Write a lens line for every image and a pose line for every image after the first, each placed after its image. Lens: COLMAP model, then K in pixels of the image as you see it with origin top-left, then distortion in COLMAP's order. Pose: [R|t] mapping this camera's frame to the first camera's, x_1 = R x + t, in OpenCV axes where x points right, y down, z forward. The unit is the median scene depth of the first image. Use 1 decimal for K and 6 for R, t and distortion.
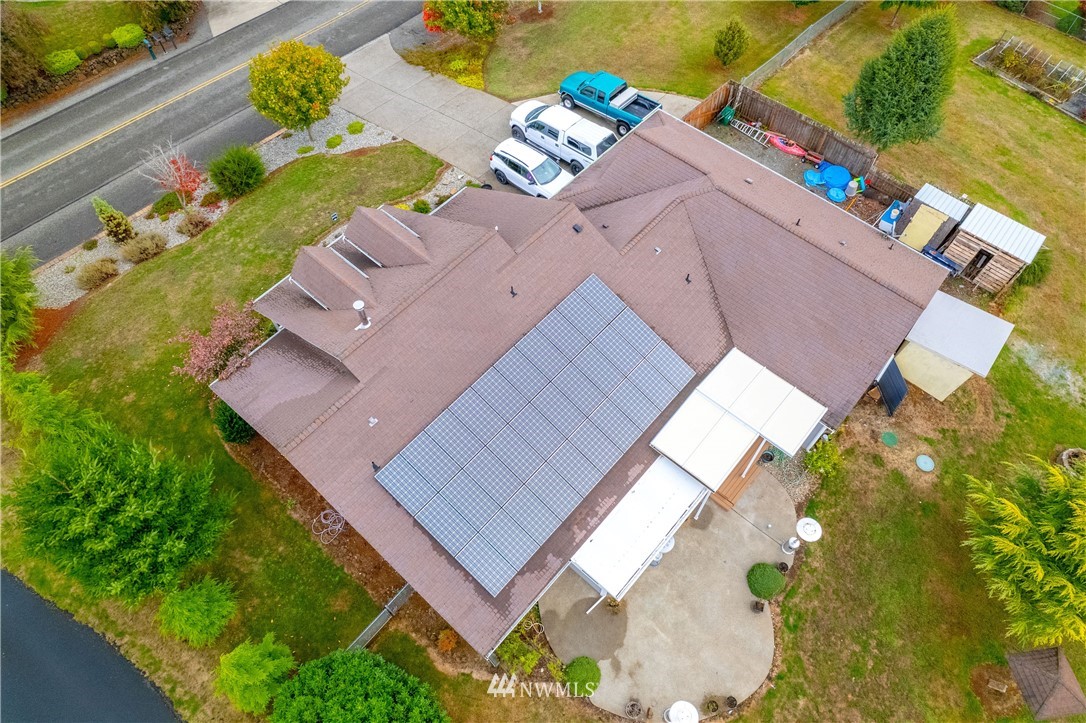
lens RADIAL K [[697.5, 0, 550.1], [0, 697.5, 366.3], [0, 0, 1]] dist [-0.082263, 0.077690]
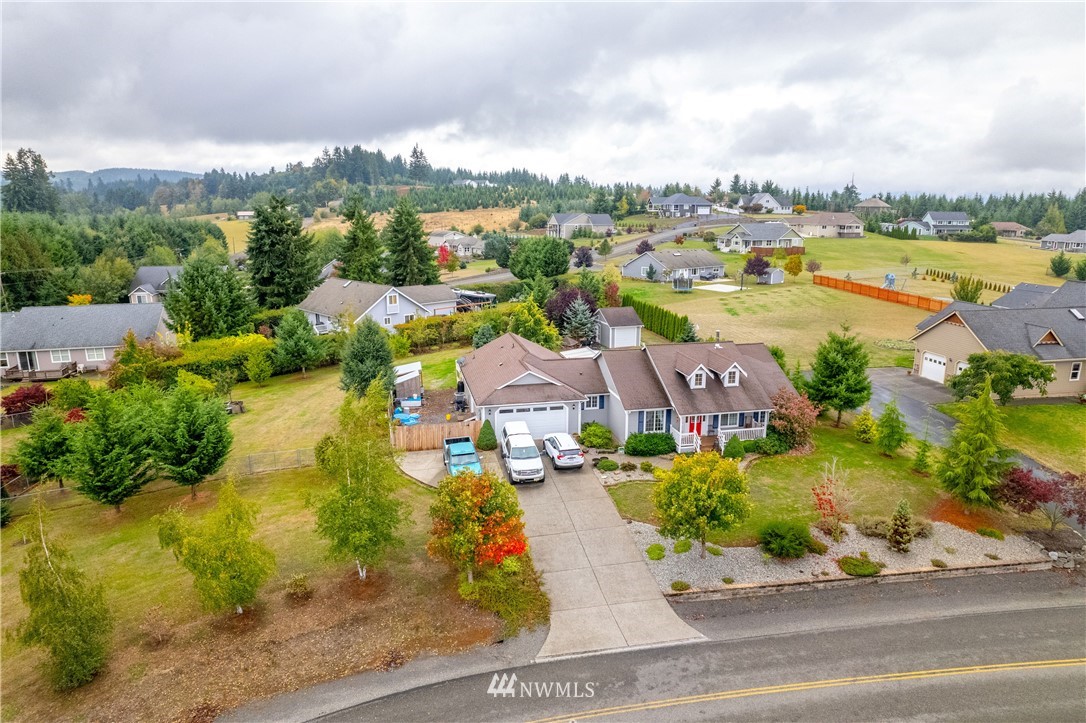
lens RADIAL K [[697.5, 0, 550.1], [0, 697.5, 366.3], [0, 0, 1]] dist [-0.082263, 0.077690]
pose [[-0.806870, -0.136760, 0.574681, -0.755881], [0.504756, 0.345786, 0.790982, -1.406446], [-0.306892, 0.928293, -0.209974, 1.125344]]
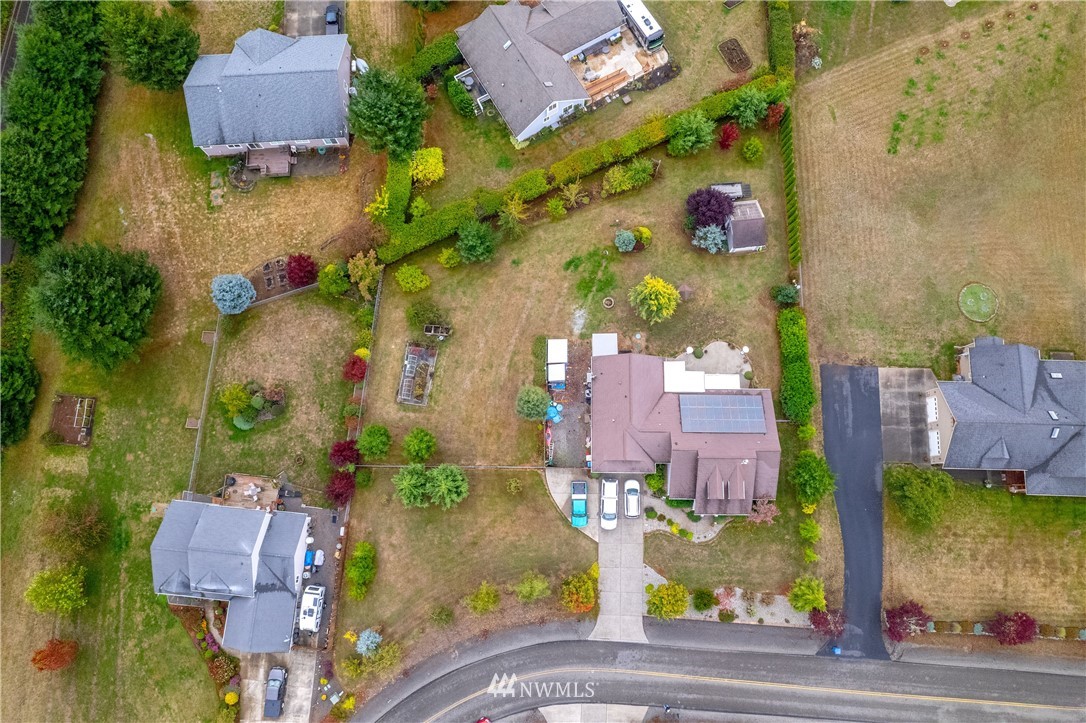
lens RADIAL K [[697.5, 0, 550.1], [0, 697.5, 366.3], [0, 0, 1]] dist [-0.082263, 0.077690]
pose [[-0.649531, -0.746294, 0.145448, 0.167448], [0.653900, -0.450680, 0.607703, -1.815787], [-0.387974, 0.489830, 0.780732, -1.149473]]
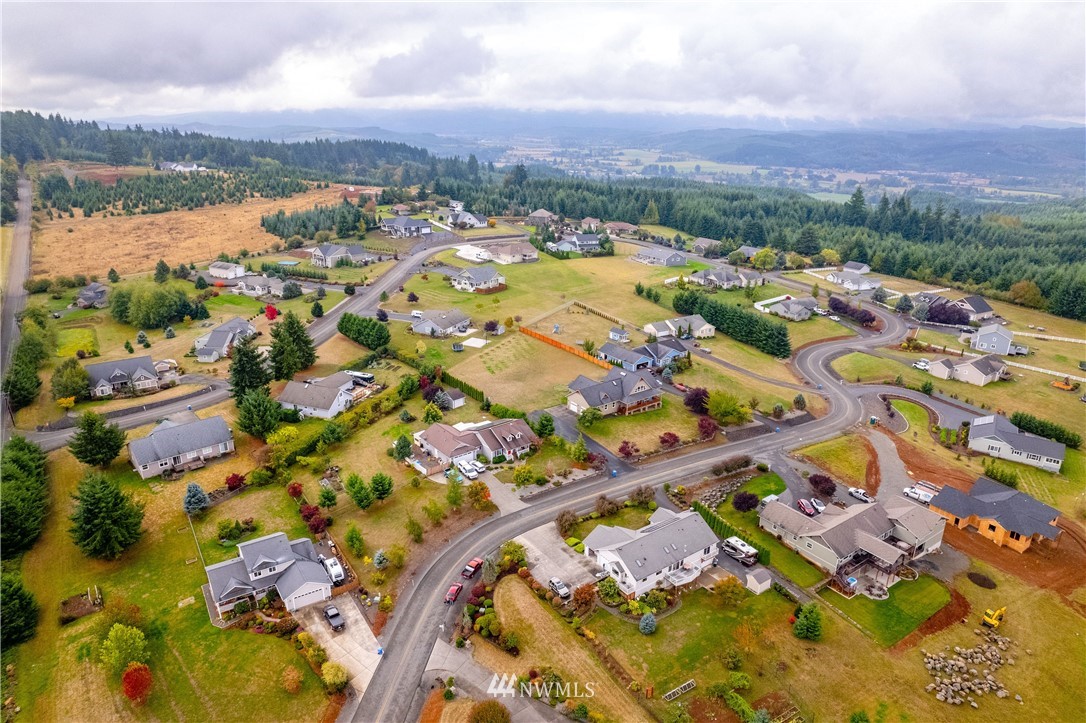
lens RADIAL K [[697.5, 0, 550.1], [0, 697.5, 366.3], [0, 0, 1]] dist [-0.082263, 0.077690]
pose [[-0.983743, -0.071800, 0.164605, -1.236395], [0.147178, 0.202871, 0.968082, -4.892019], [-0.102901, 0.976570, -0.189005, 1.162472]]
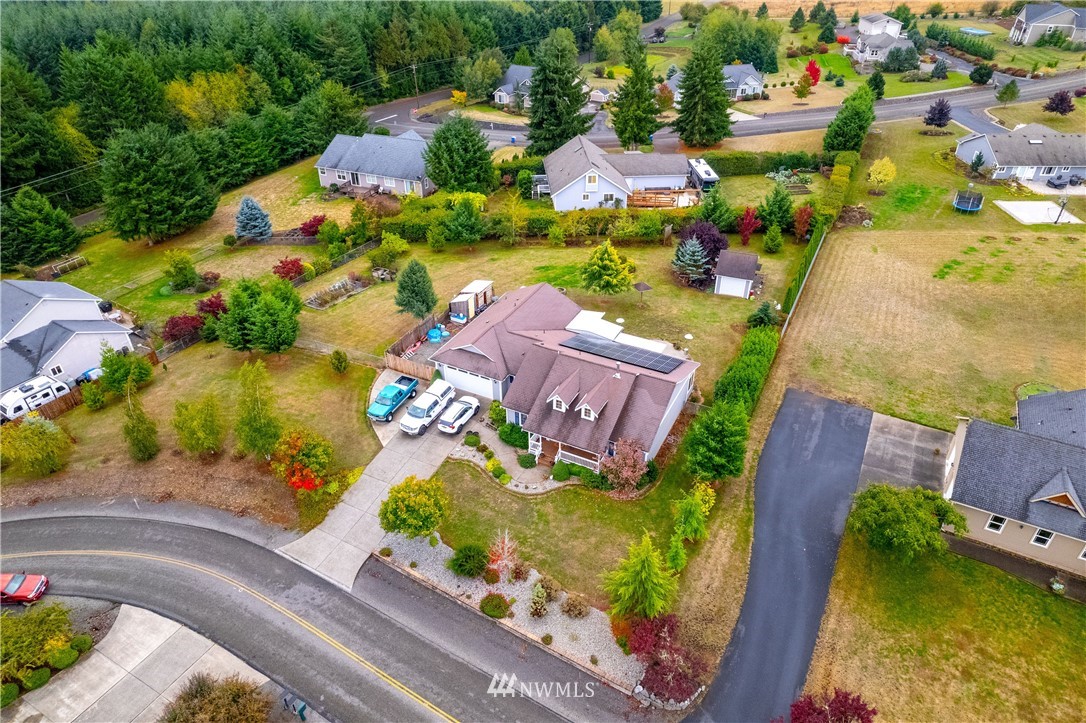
lens RADIAL K [[697.5, 0, 550.1], [0, 697.5, 366.3], [0, 0, 1]] dist [-0.082263, 0.077690]
pose [[-0.246963, -0.545256, 0.801065, -1.453716], [0.830530, 0.306789, 0.464867, -0.951422], [-0.499229, 0.780113, 0.377086, 0.092413]]
